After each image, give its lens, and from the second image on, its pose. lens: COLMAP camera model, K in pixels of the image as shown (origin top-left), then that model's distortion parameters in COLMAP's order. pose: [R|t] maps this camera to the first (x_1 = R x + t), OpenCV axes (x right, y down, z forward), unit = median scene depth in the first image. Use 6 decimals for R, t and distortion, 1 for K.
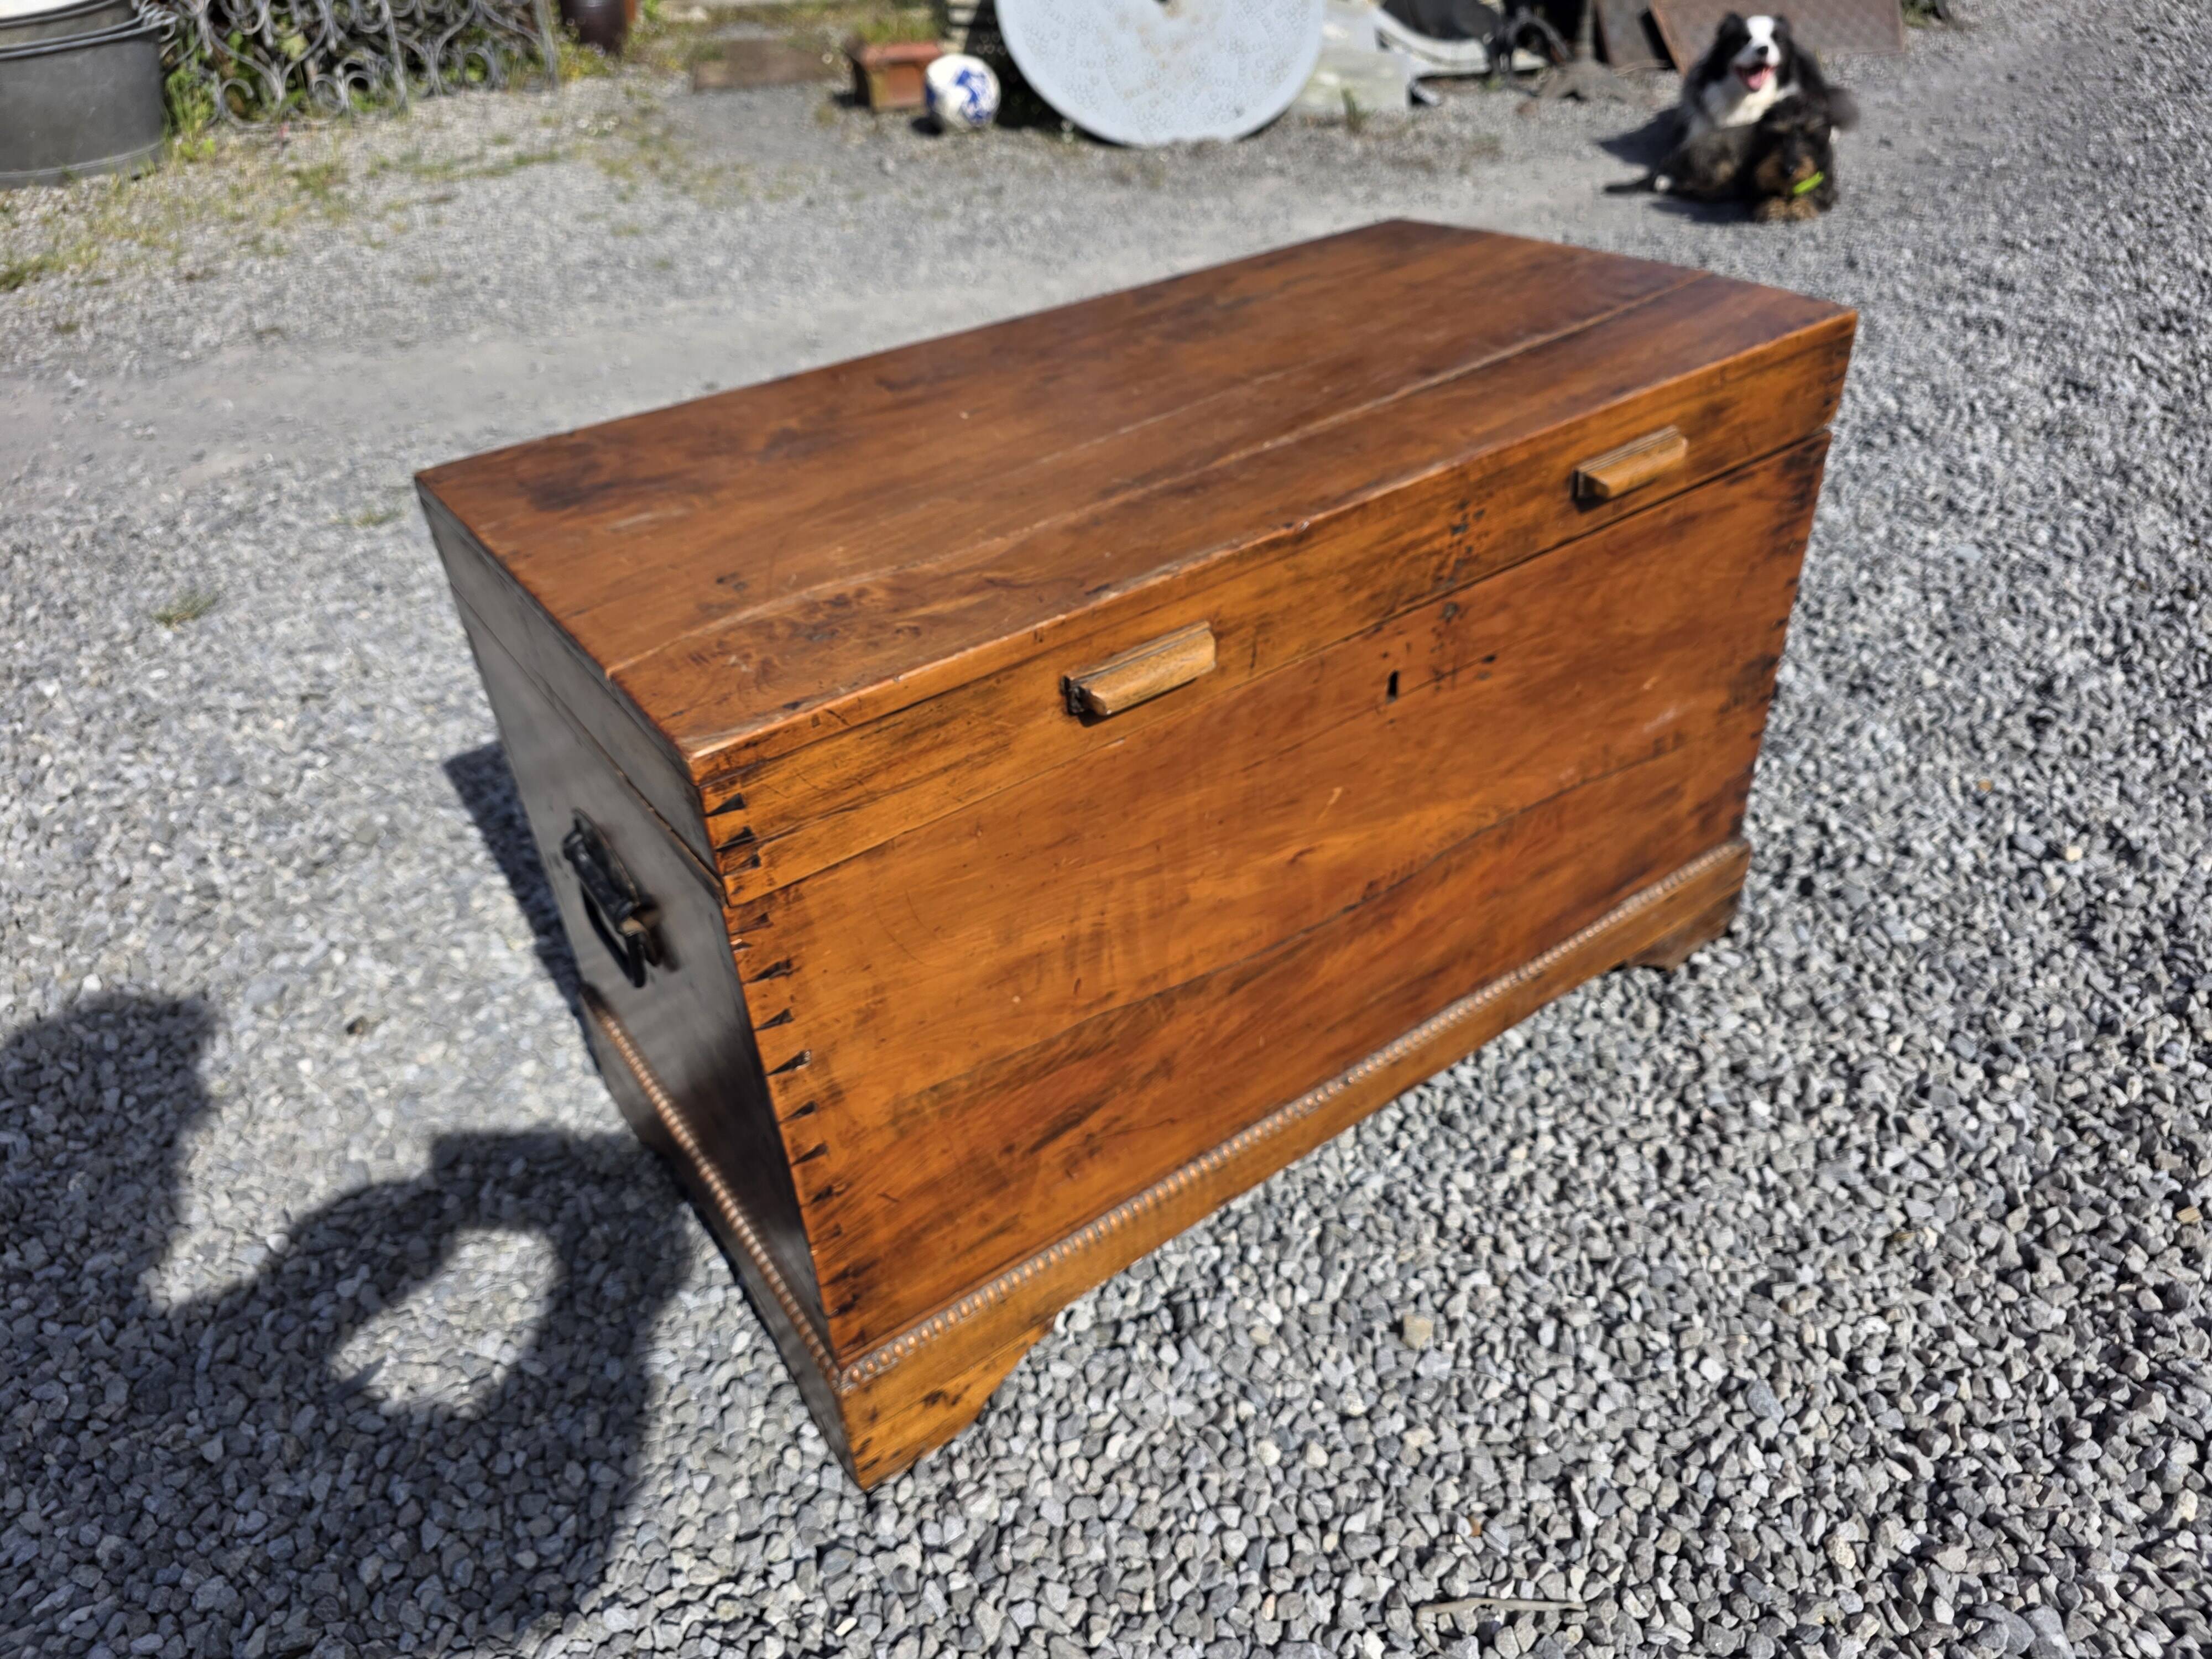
lens RADIAL K [[1547.8, 0, 1103.3], [0, 1547.8, 839.2], [0, 0, 1]] dist [0.025825, -0.022952]
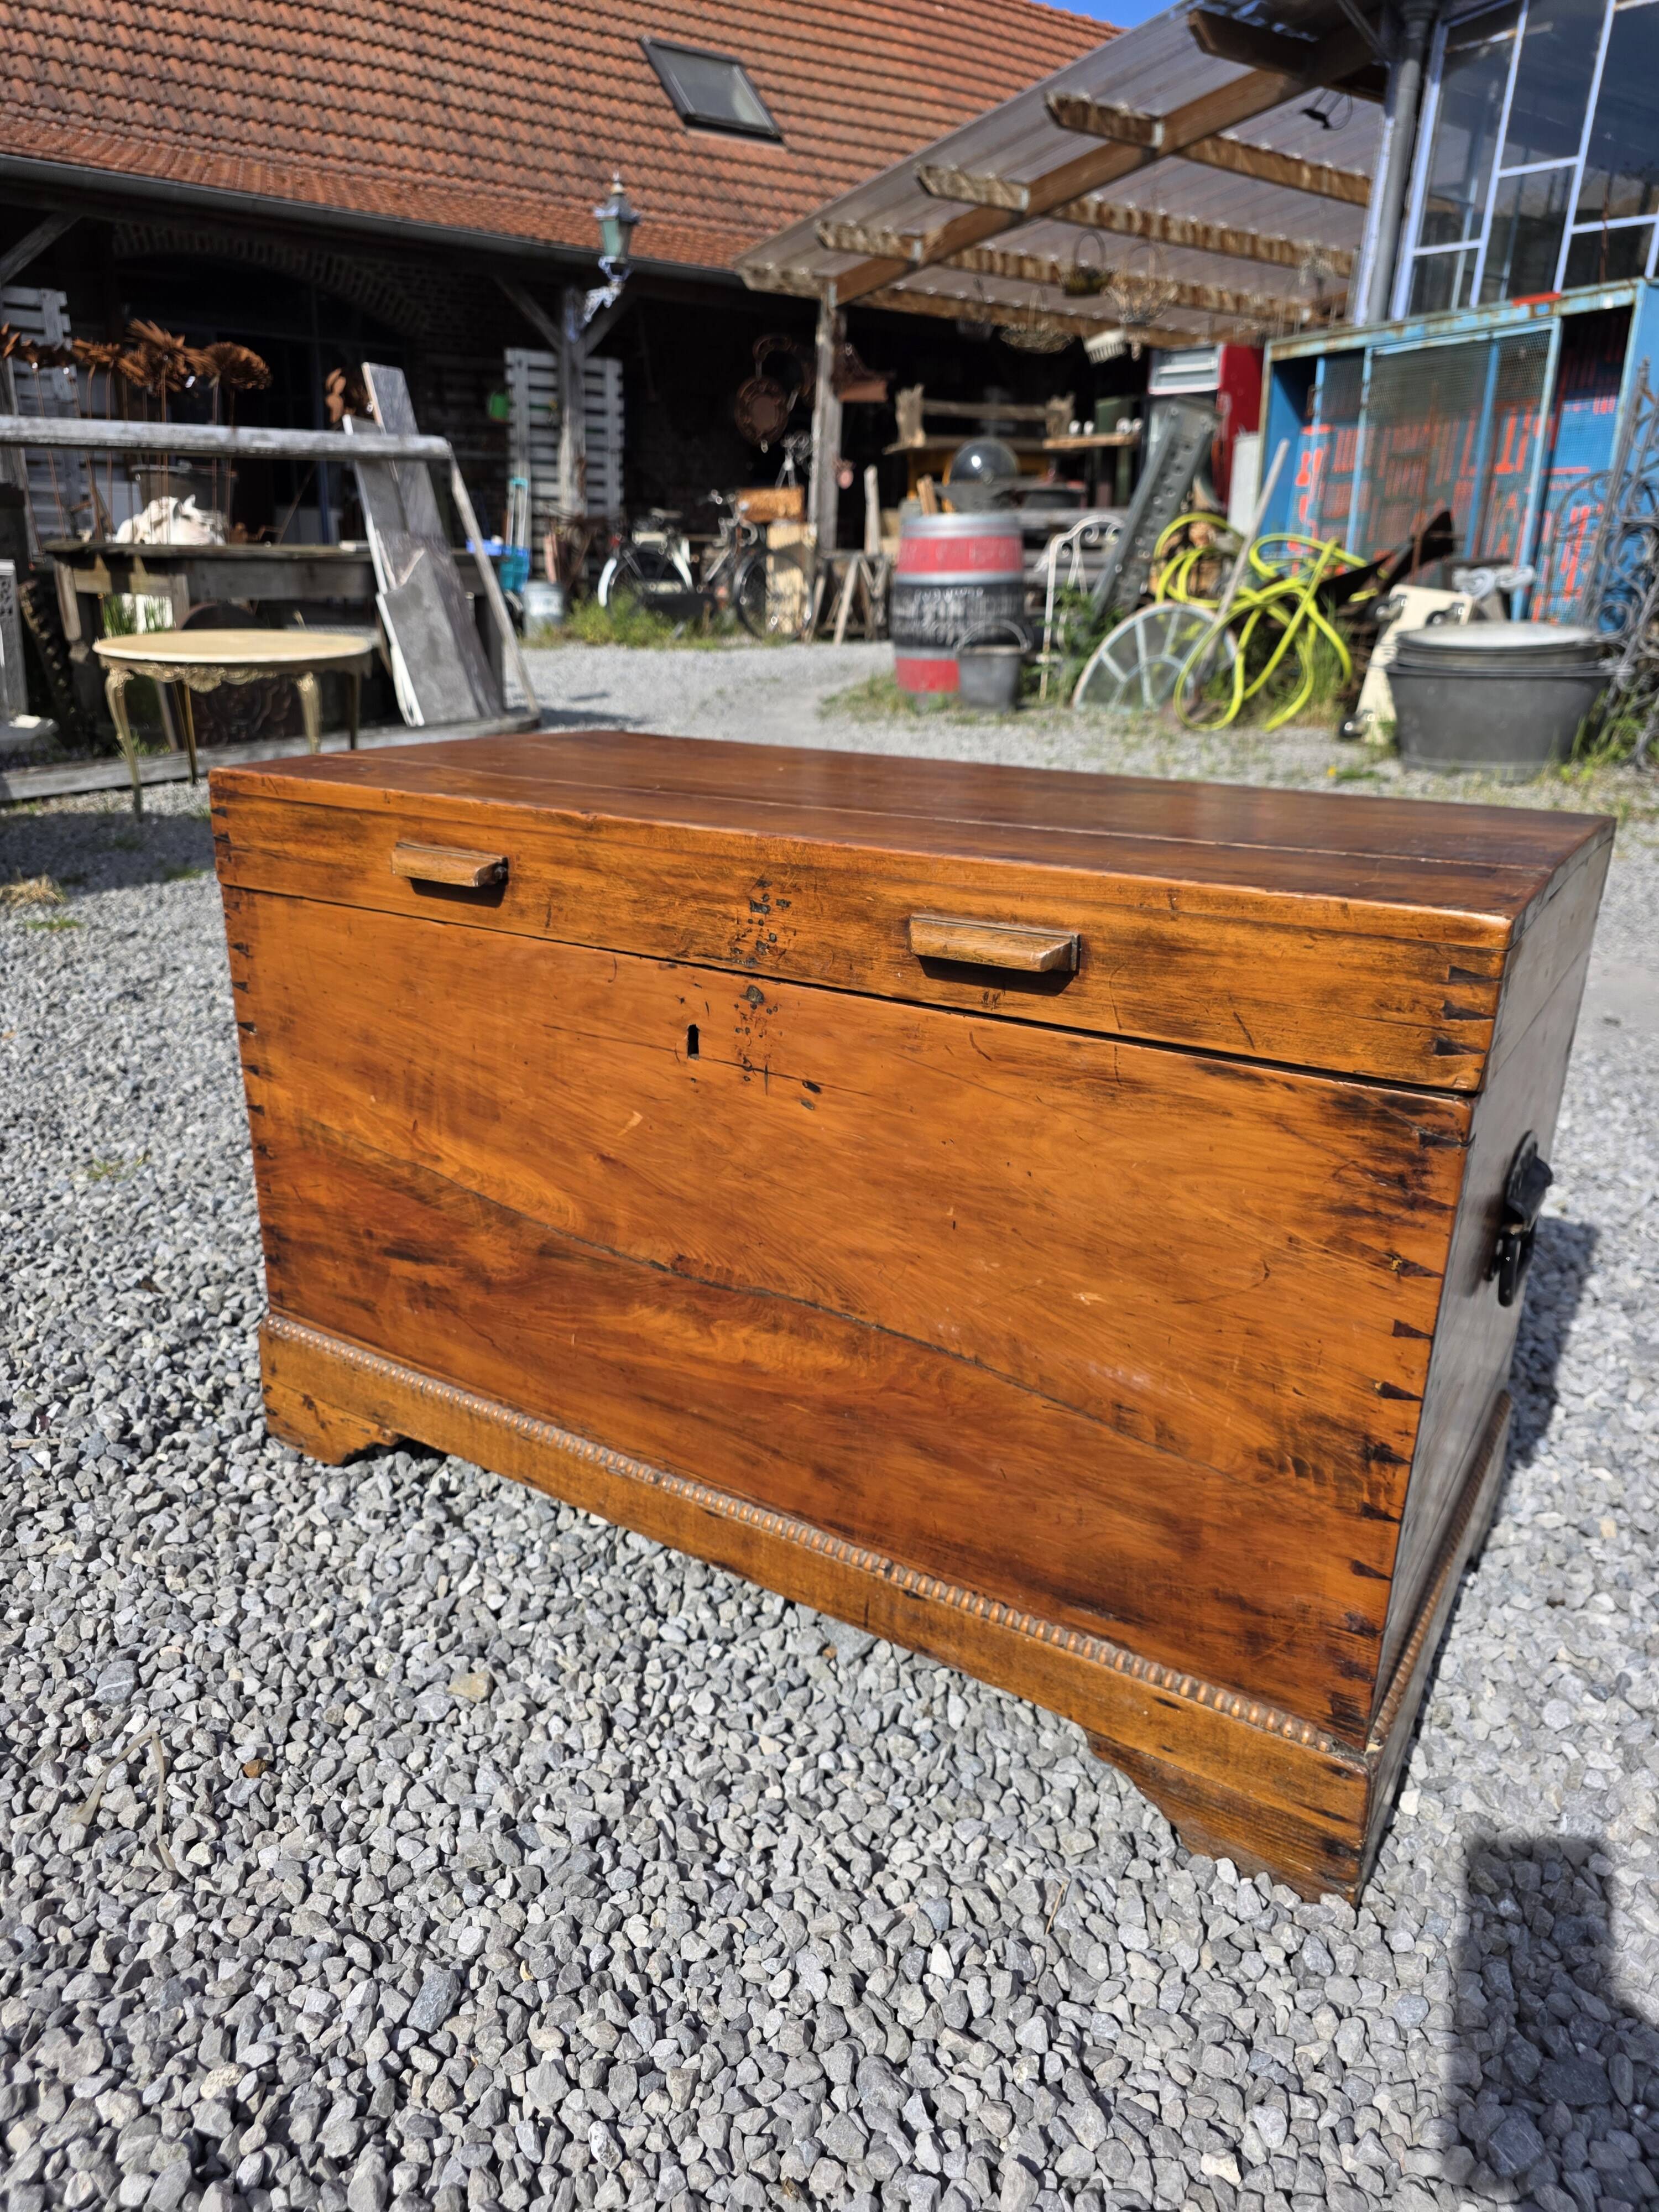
lens RADIAL K [[1547.8, 0, 840.7], [0, 1547.8, 1083.4], [0, 0, 1]] dist [0.025825, -0.022952]
pose [[0.369068, 0.348937, -0.861413, 0.945046], [-0.565722, 0.819707, 0.089662, -0.190966], [0.737392, 0.454229, 0.499929, 0.515193]]
